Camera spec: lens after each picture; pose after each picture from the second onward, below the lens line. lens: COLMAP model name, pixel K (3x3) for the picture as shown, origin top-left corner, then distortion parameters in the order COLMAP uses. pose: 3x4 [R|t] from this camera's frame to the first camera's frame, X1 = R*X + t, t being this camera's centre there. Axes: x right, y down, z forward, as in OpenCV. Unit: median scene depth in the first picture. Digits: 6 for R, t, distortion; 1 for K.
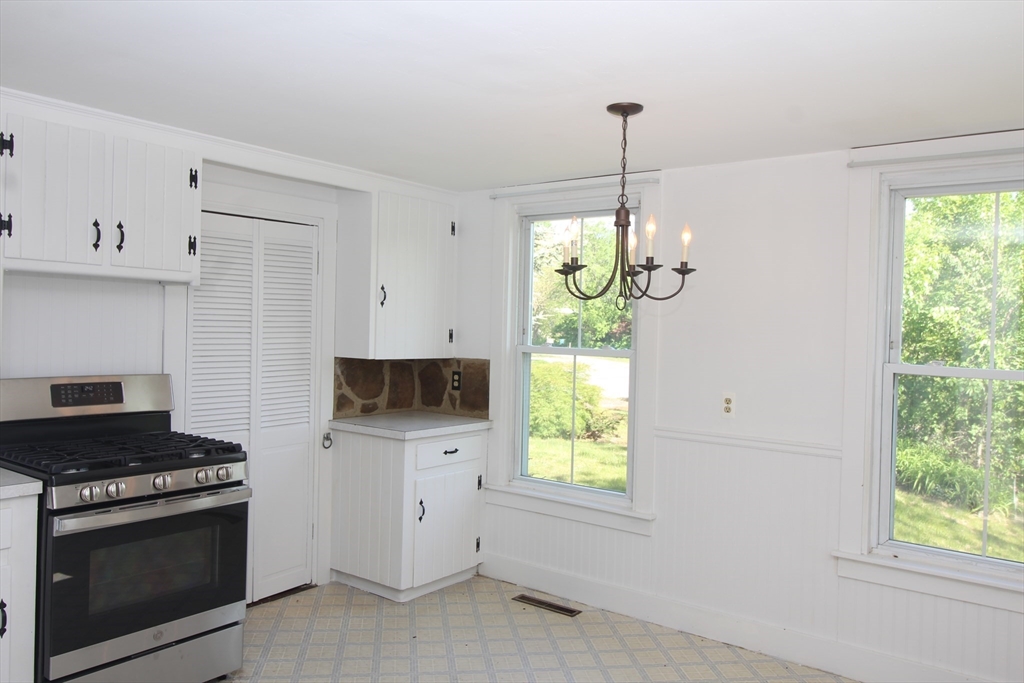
lens RADIAL K [[805.7, 0, 486.9], [0, 805.7, 330.5], [0, 0, 1]] dist [0.005731, 0.000487]
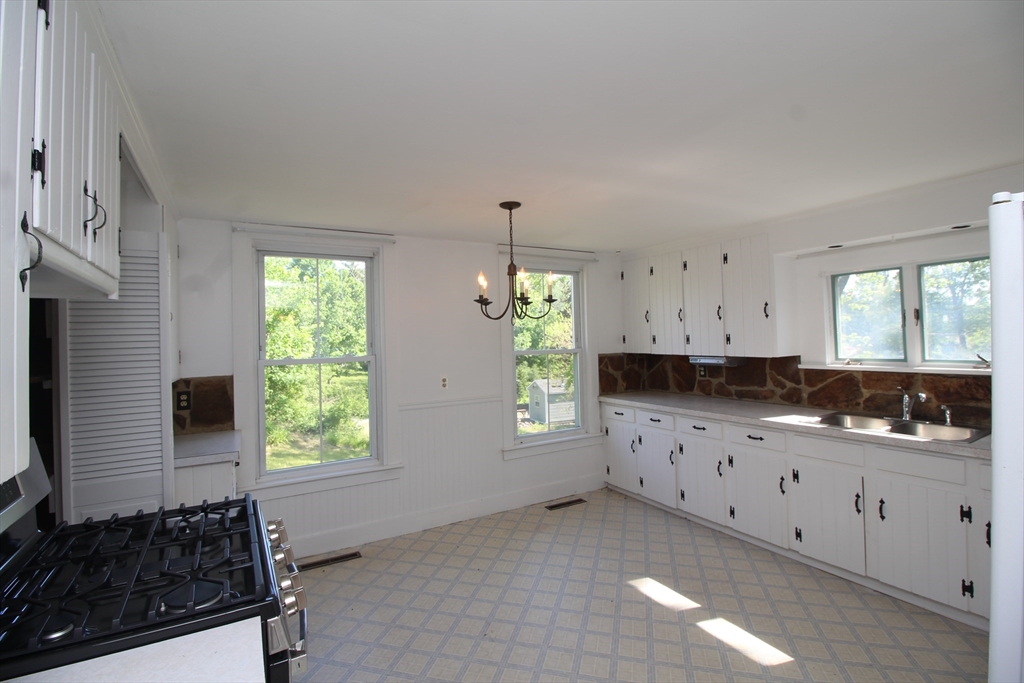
lens RADIAL K [[476.6, 0, 513.6], [0, 476.6, 332.3], [0, 0, 1]] dist [-0.004944, -0.010095]
pose [[0.358286, -0.018127, 0.933436, -0.600619], [0.046252, 0.998928, 0.001646, -0.008097], [-0.932465, 0.042584, 0.358741, 0.523303]]
